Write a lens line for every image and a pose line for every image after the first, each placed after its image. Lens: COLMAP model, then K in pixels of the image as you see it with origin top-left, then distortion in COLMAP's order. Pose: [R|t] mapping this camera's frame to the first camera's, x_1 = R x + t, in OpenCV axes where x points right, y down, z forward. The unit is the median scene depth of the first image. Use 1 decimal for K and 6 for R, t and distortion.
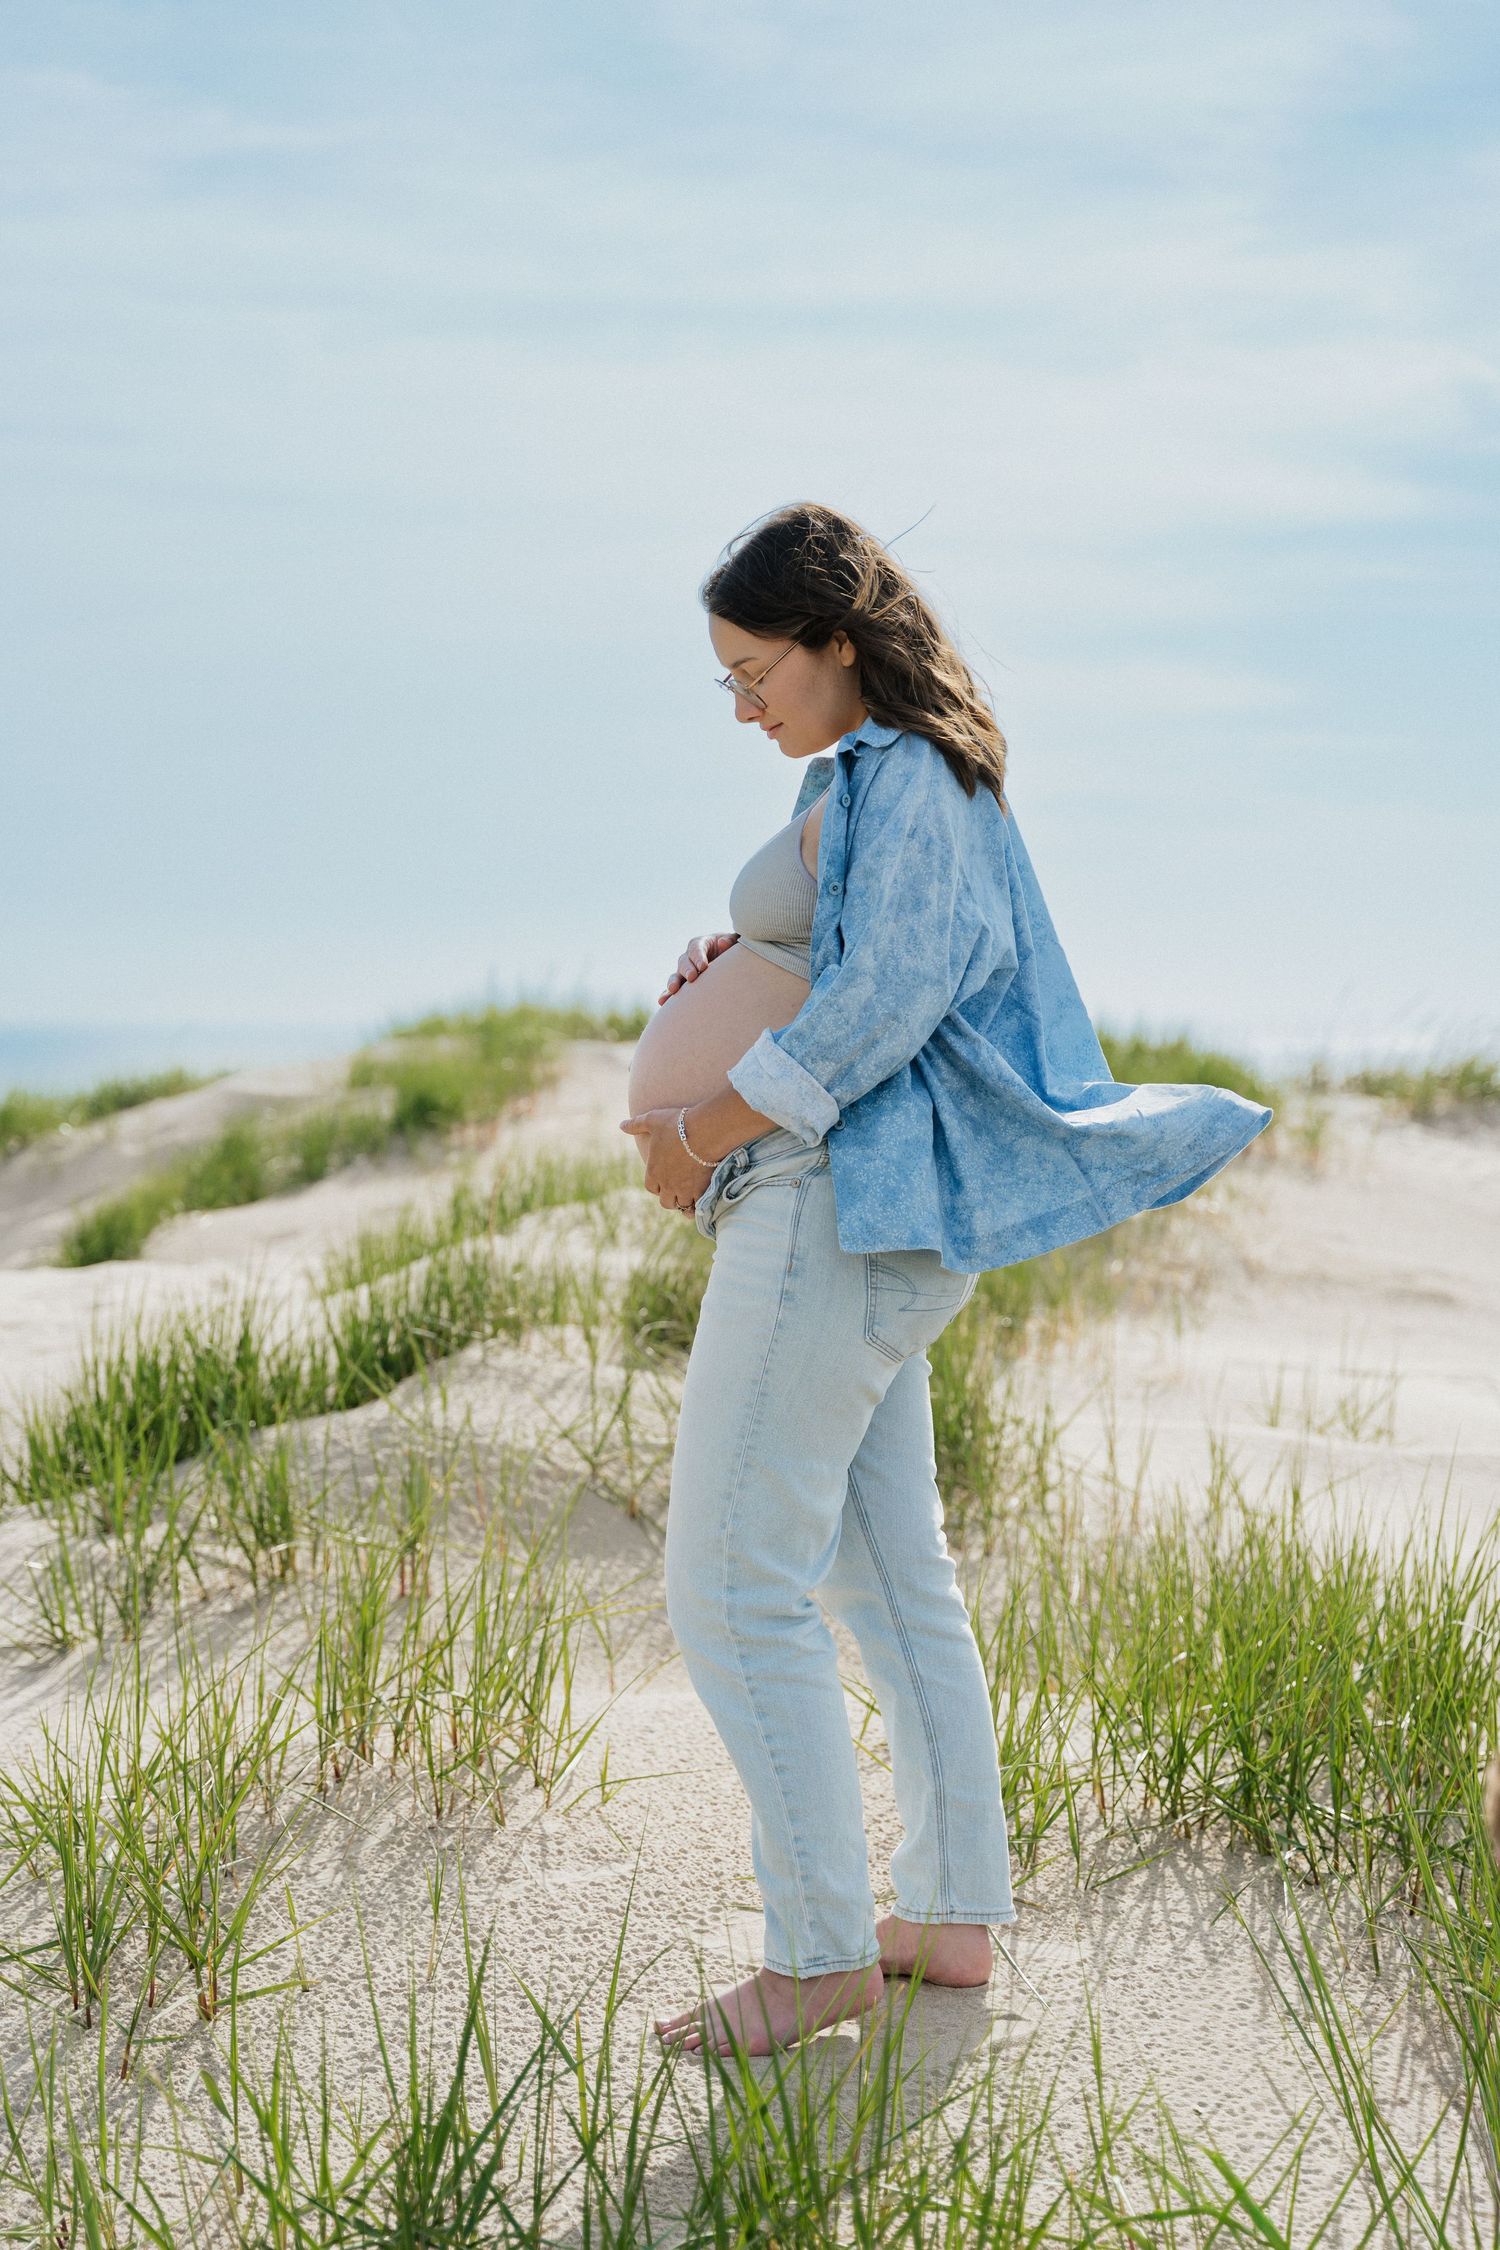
lens RADIAL K [[3168.1, 0, 750.0], [0, 3168.1, 1125.0], [0, 0, 1]] dist [0.028720, -0.106996]
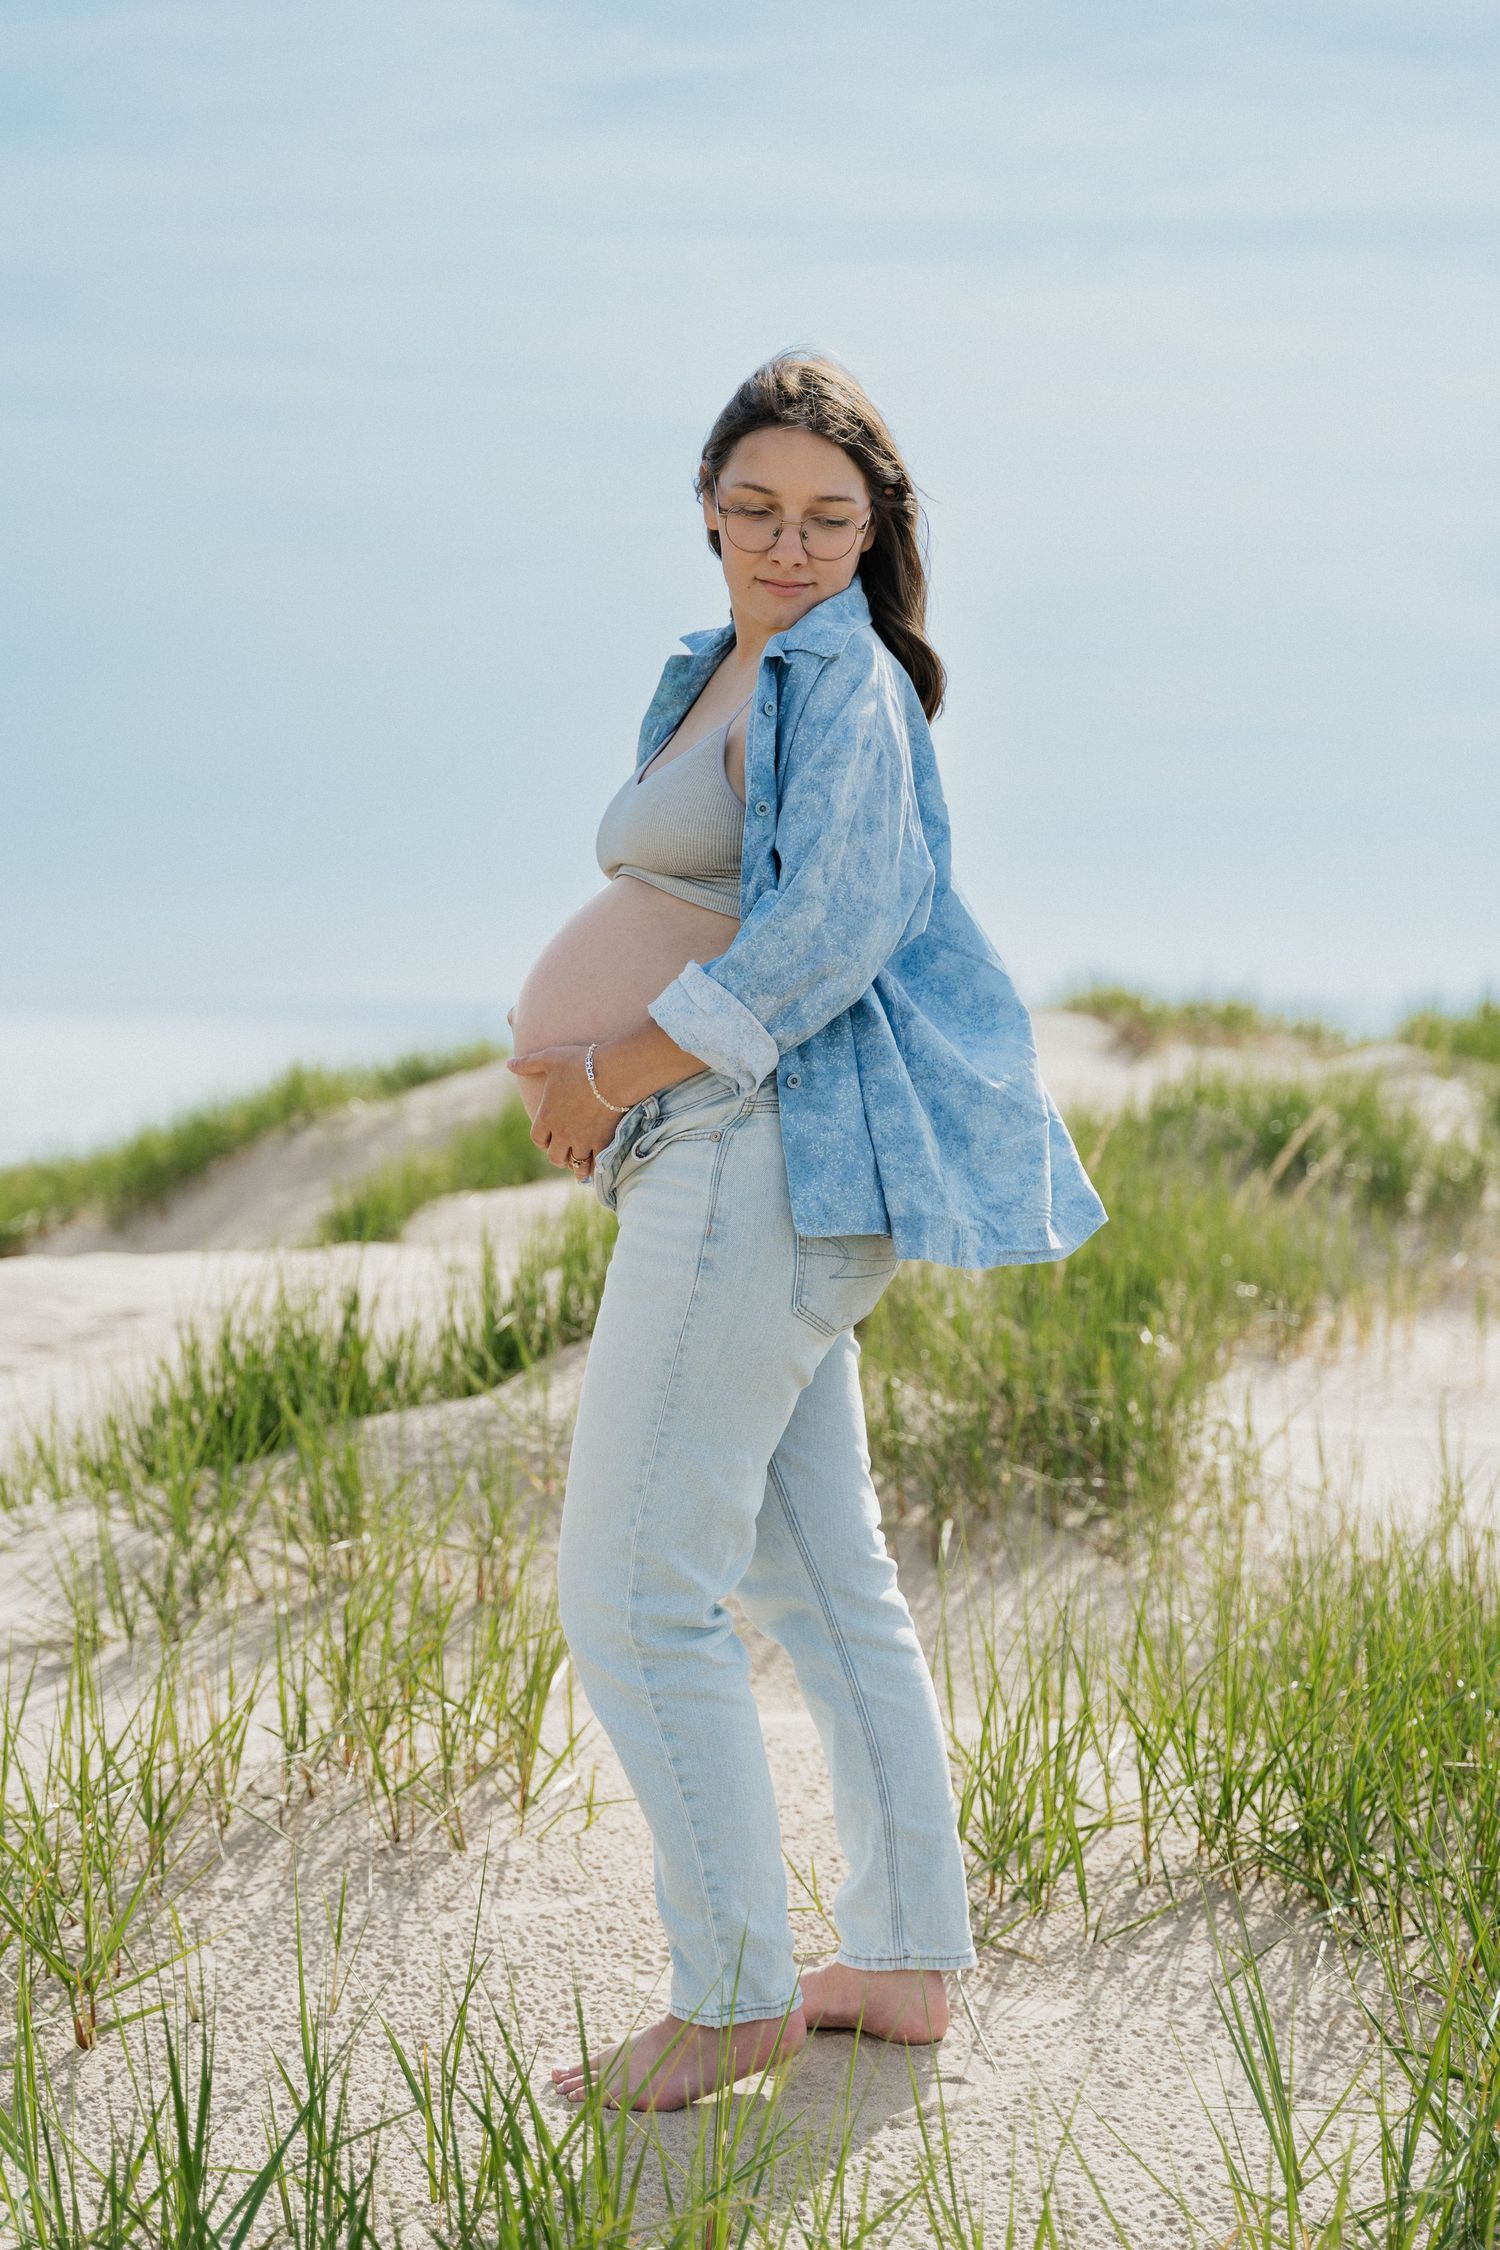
lens RADIAL K [[3474.9, 0, 750.0], [0, 3474.9, 1125.0], [0, 0, 1]] dist [-0.019167, 0.185257]
pose [[0.992847, 0.006776, -0.119204, 0.094093], [-0.006193, 0.999967, 0.005261, 0.006403], [0.119236, -0.004485, 0.992856, 0.020485]]
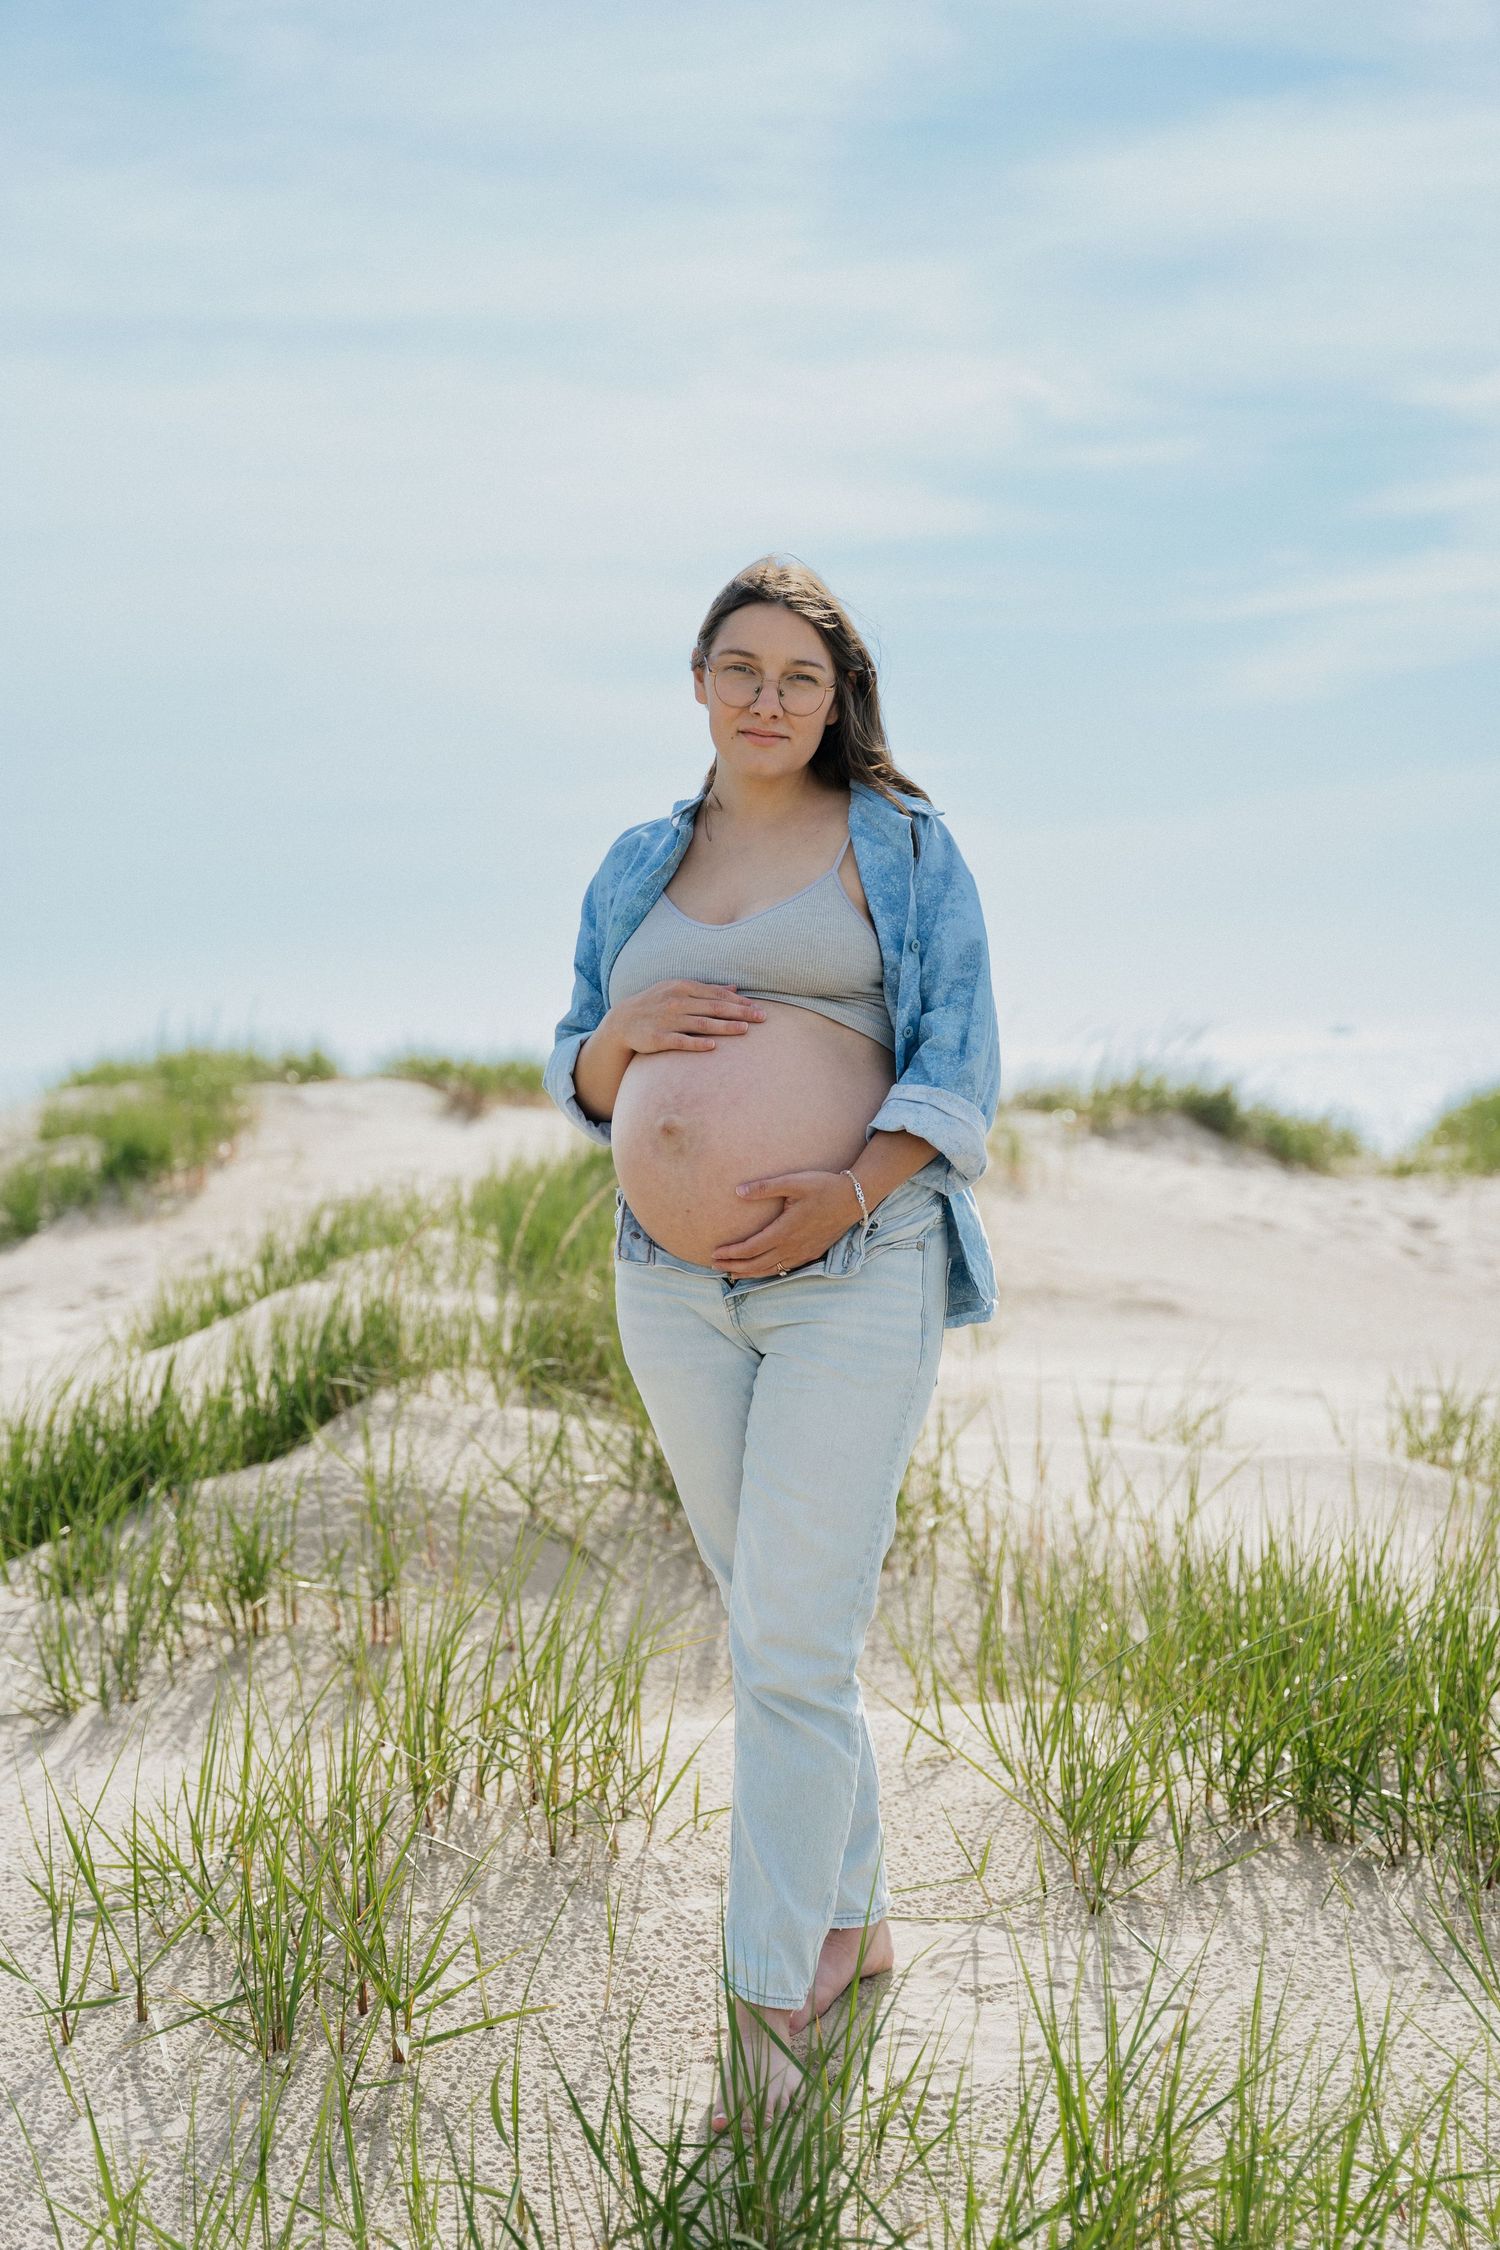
lens RADIAL K [[3168.1, 0, 750.0], [0, 3168.1, 1125.0], [0, 0, 1]] dist [0.028720, -0.106996]
pose [[0.992192, -0.033654, 0.120093, -0.117854], [0.034763, 0.999370, -0.007151, -0.005447], [-0.119777, 0.011270, 0.992737, -0.019909]]
